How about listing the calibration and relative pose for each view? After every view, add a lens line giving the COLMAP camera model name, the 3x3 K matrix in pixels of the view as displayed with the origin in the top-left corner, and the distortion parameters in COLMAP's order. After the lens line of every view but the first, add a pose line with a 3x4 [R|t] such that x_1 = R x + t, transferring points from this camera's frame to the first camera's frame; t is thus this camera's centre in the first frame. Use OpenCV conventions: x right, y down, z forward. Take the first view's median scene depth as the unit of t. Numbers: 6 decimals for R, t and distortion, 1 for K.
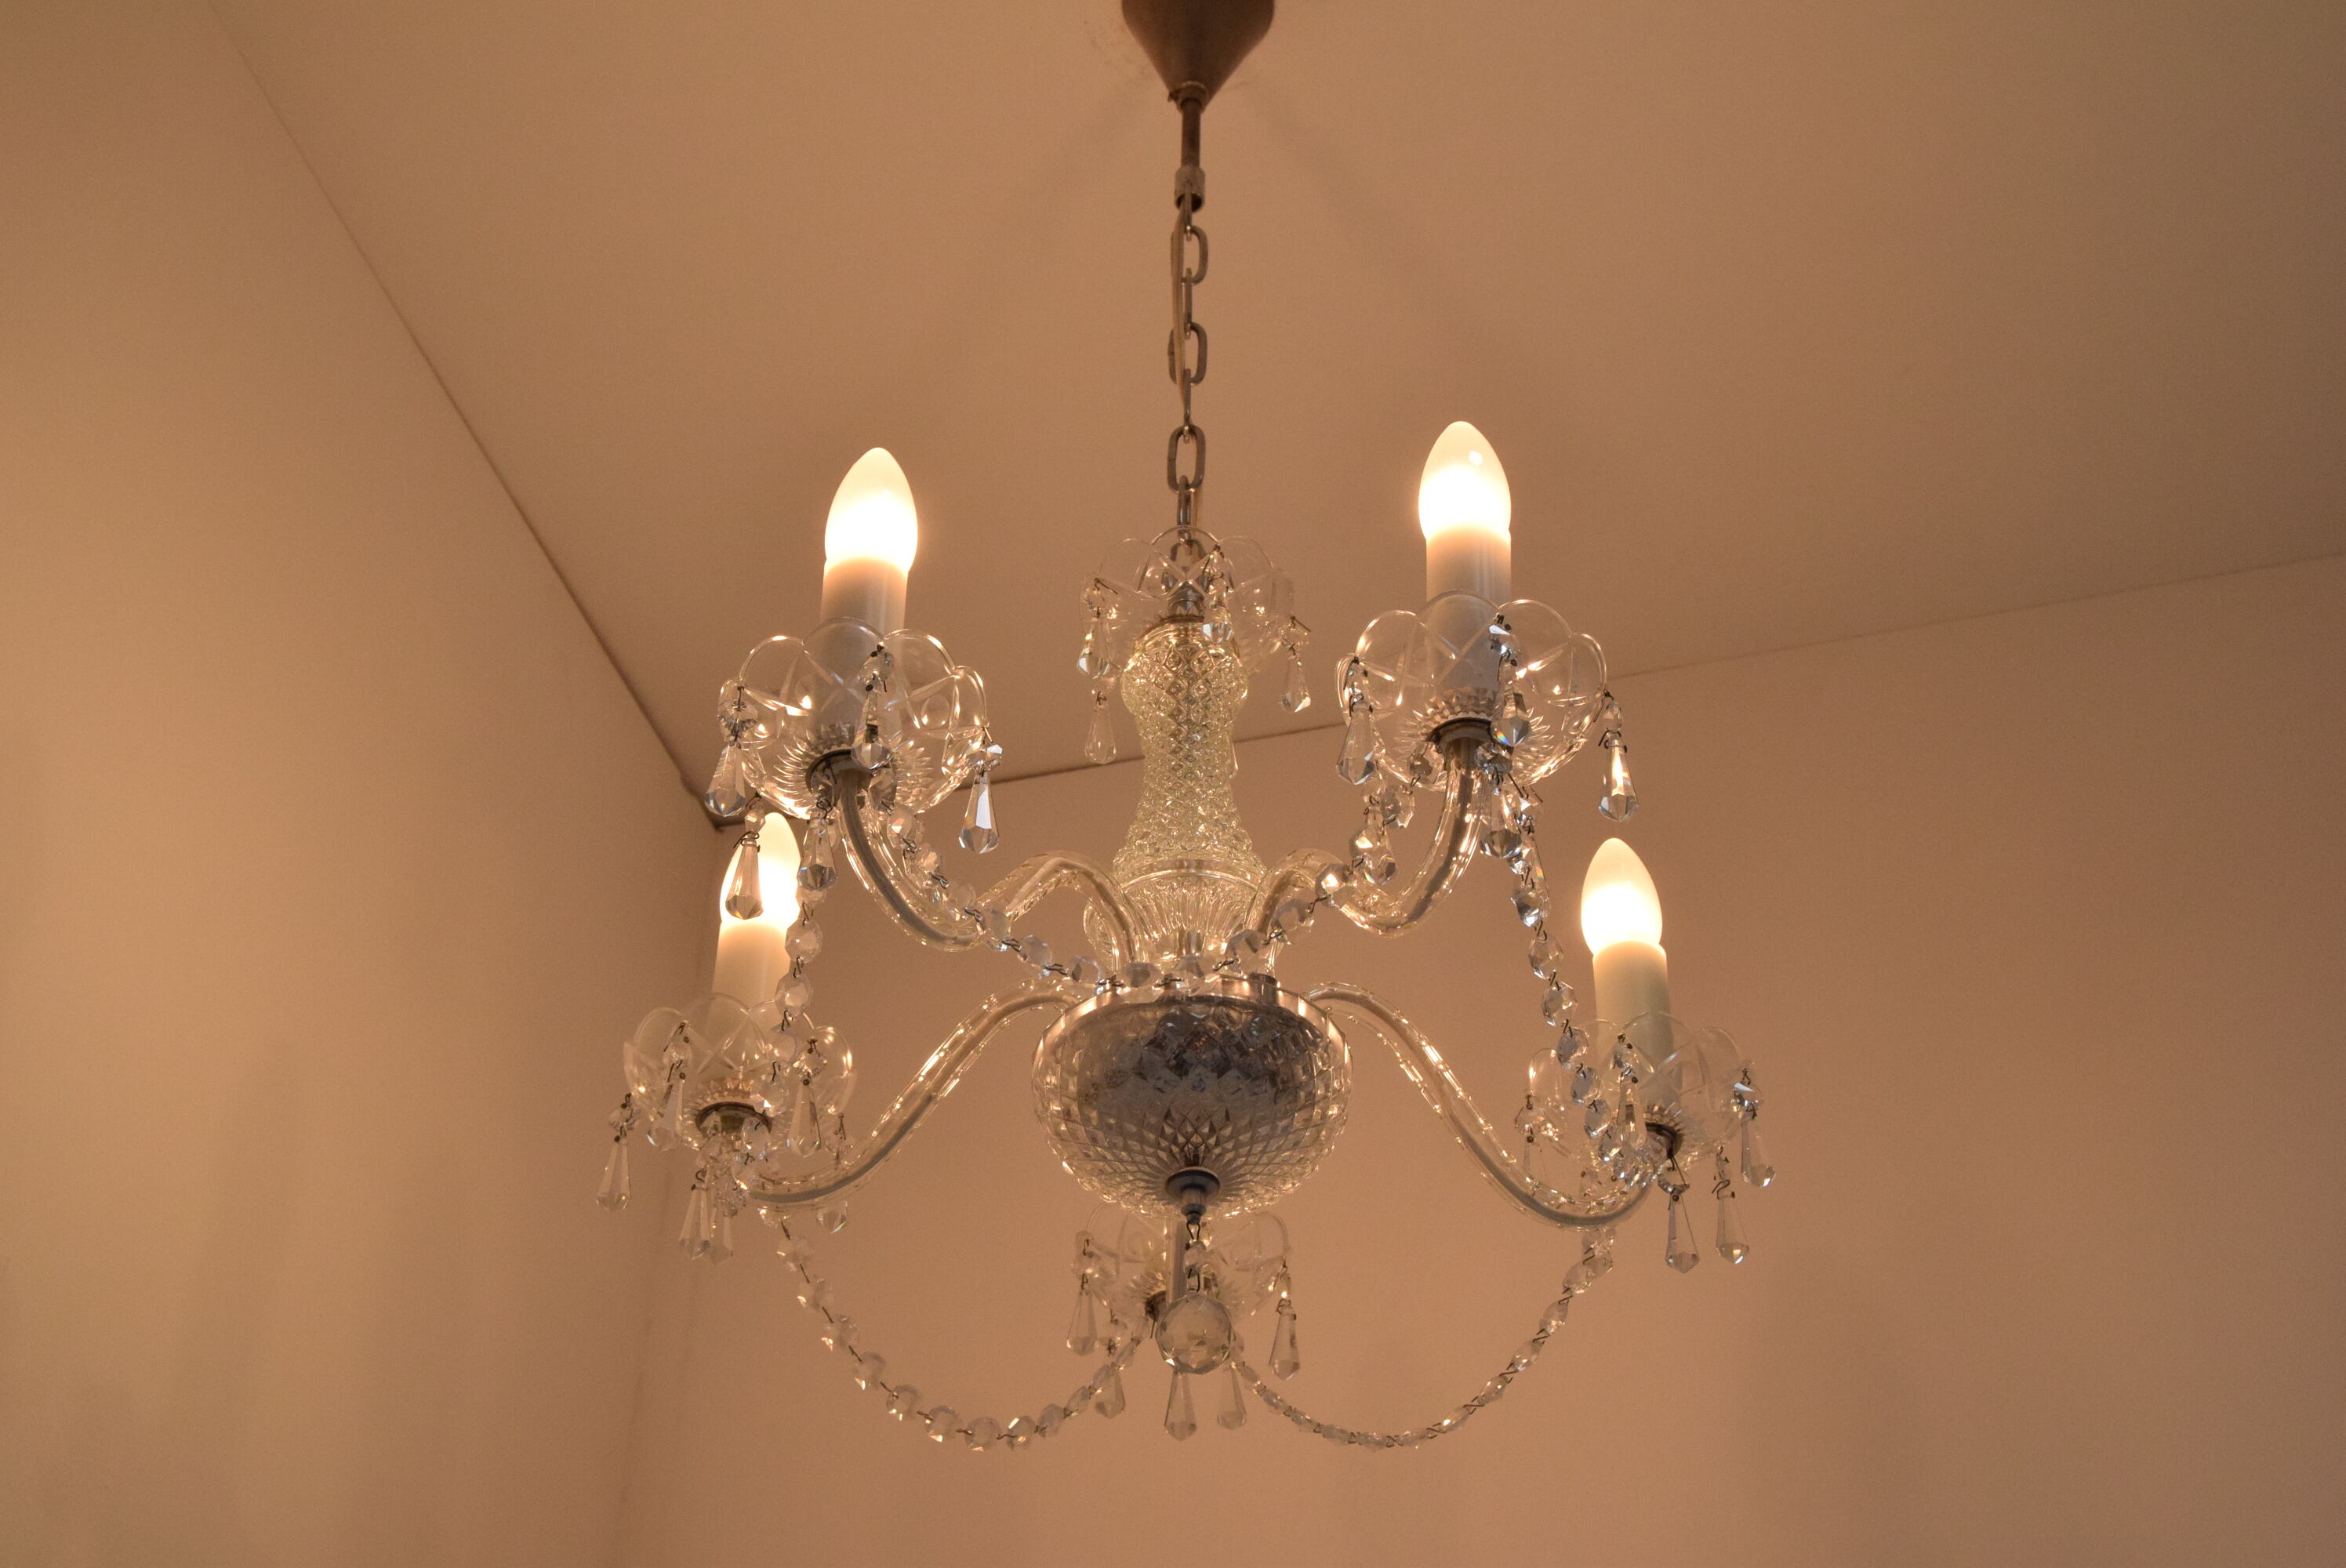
lens RADIAL K [[3130.9, 0, 1160.6], [0, 3130.9, 788.7], [0, 0, 1]] dist [-0.023345, 0.000000]
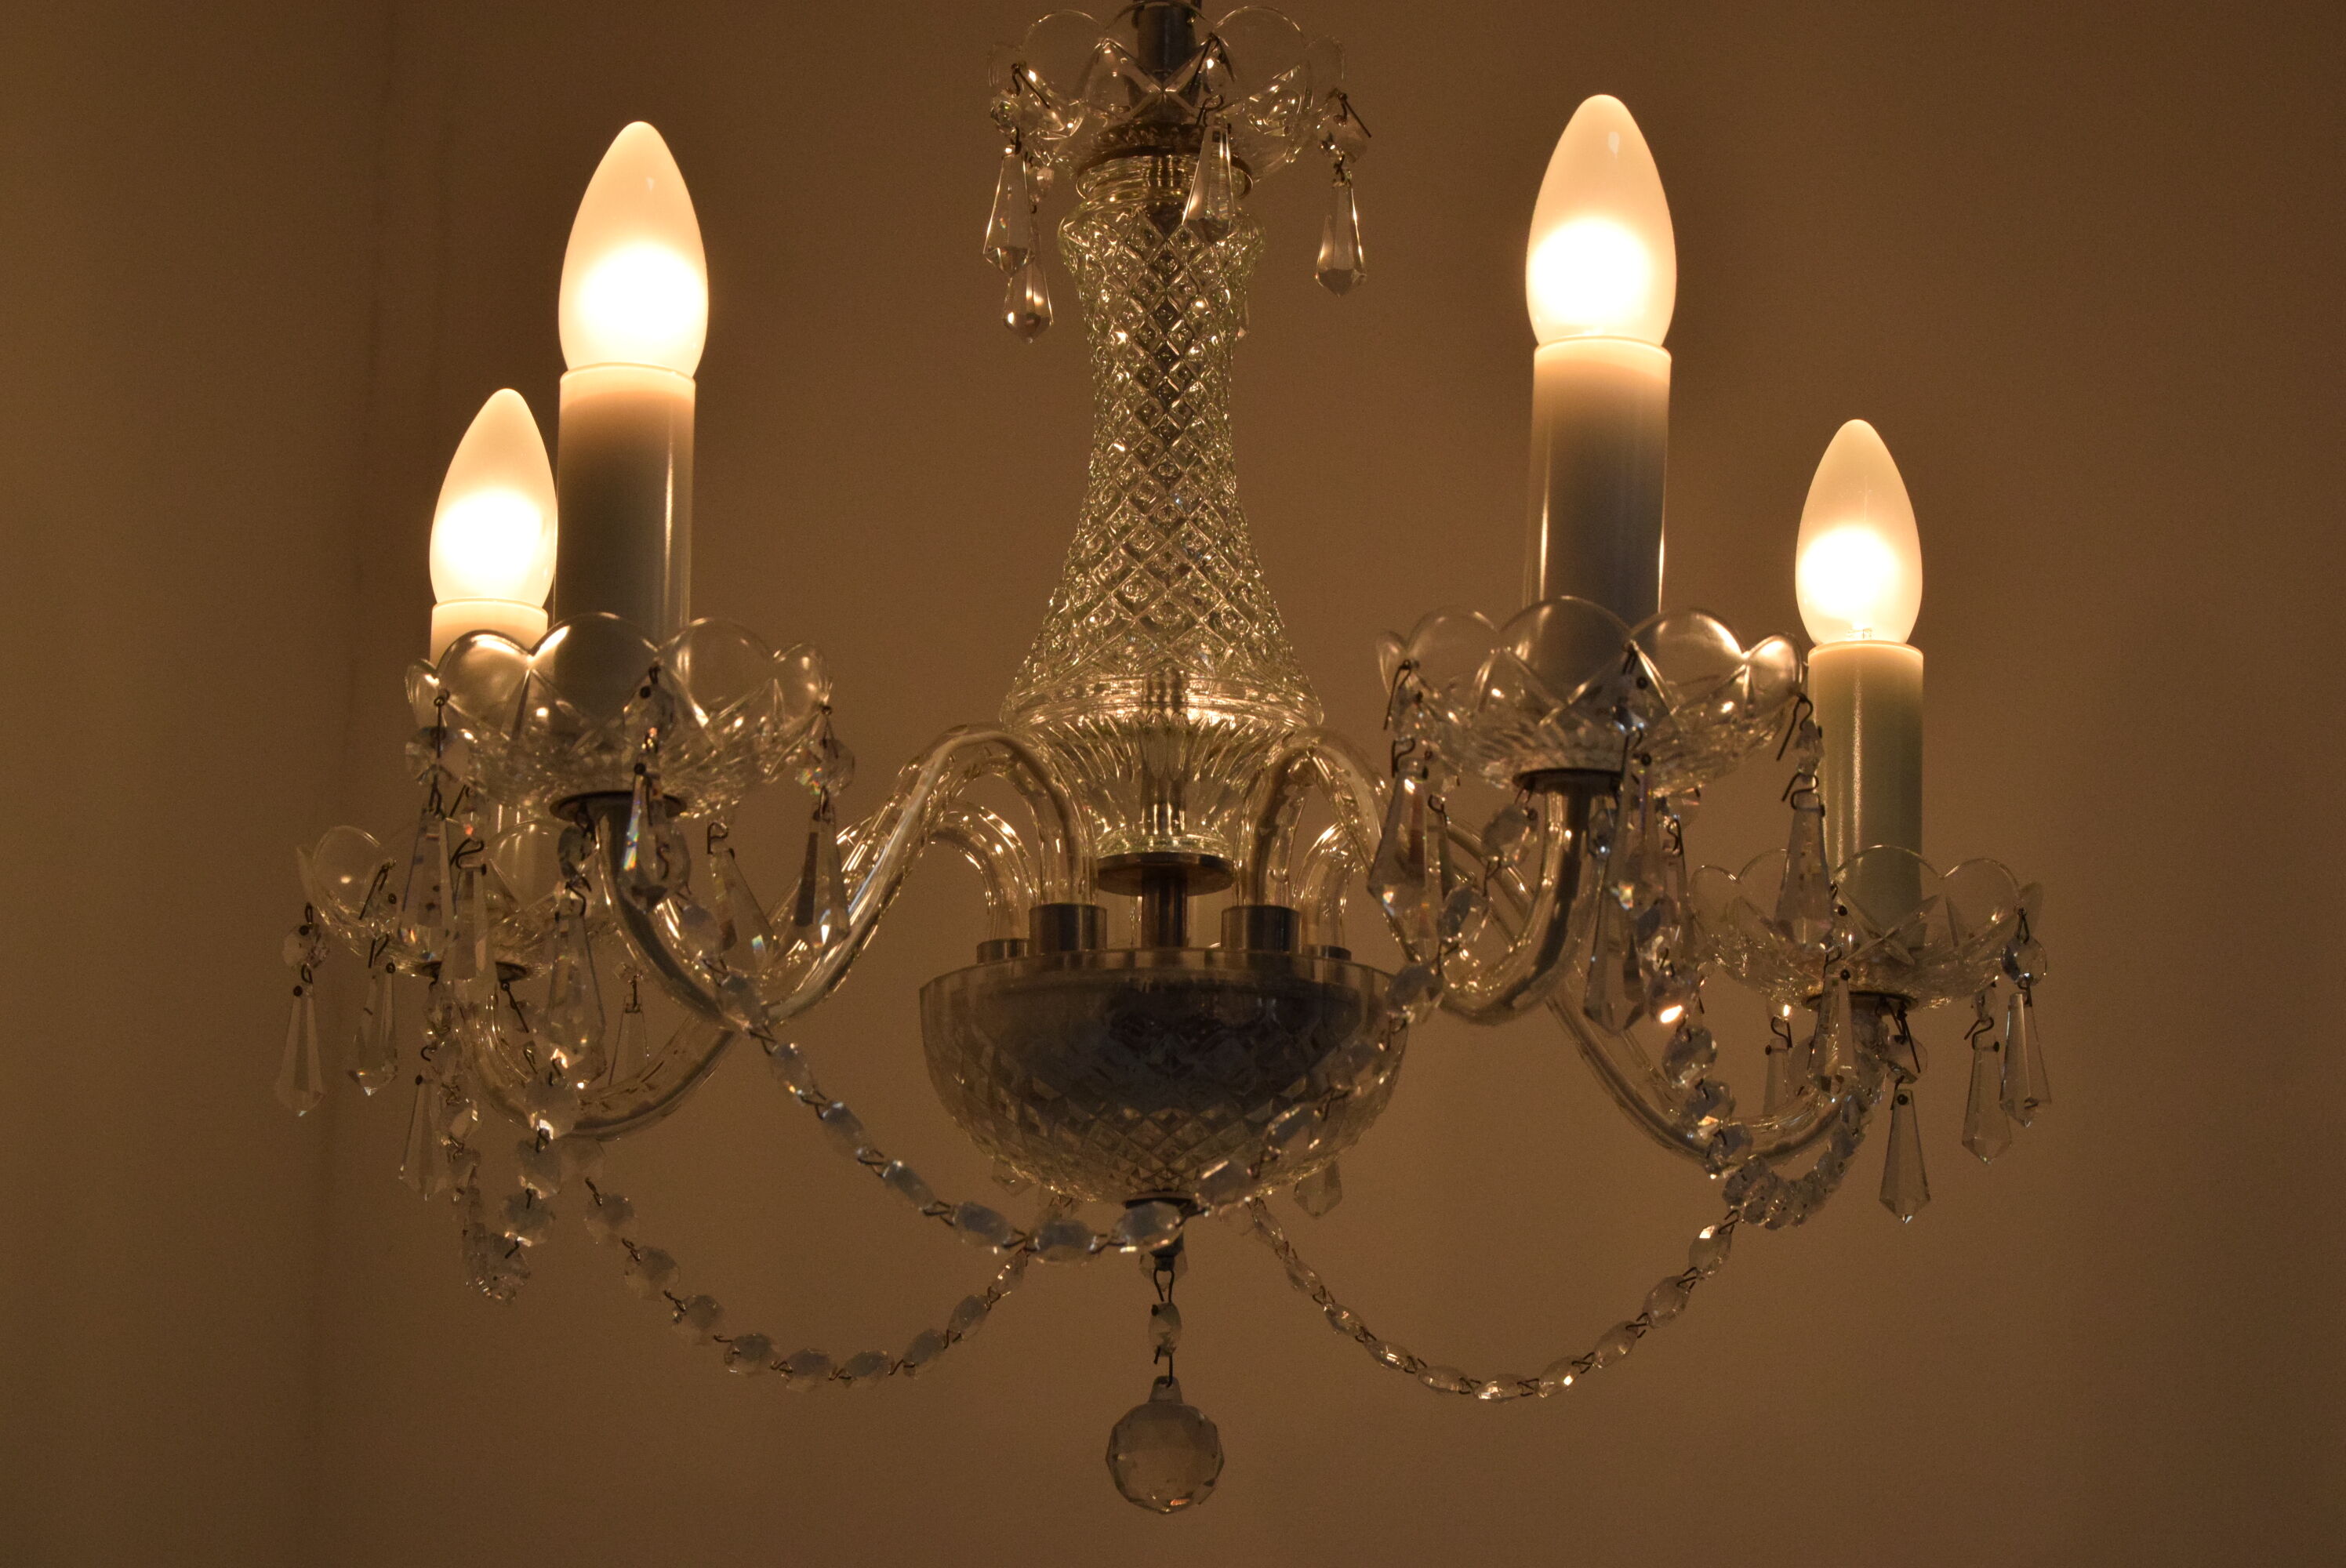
lens RADIAL K [[5360.7, 0, 1171.7], [0, 5360.7, 792.3], [0, 0, 1]] dist [-0.025870, 0.000000]
pose [[0.999872, 0.001434, -0.015928, 0.027425], [0.006134, 0.885403, 0.464784, -0.441383], [0.014769, -0.464822, 0.885281, 0.024796]]
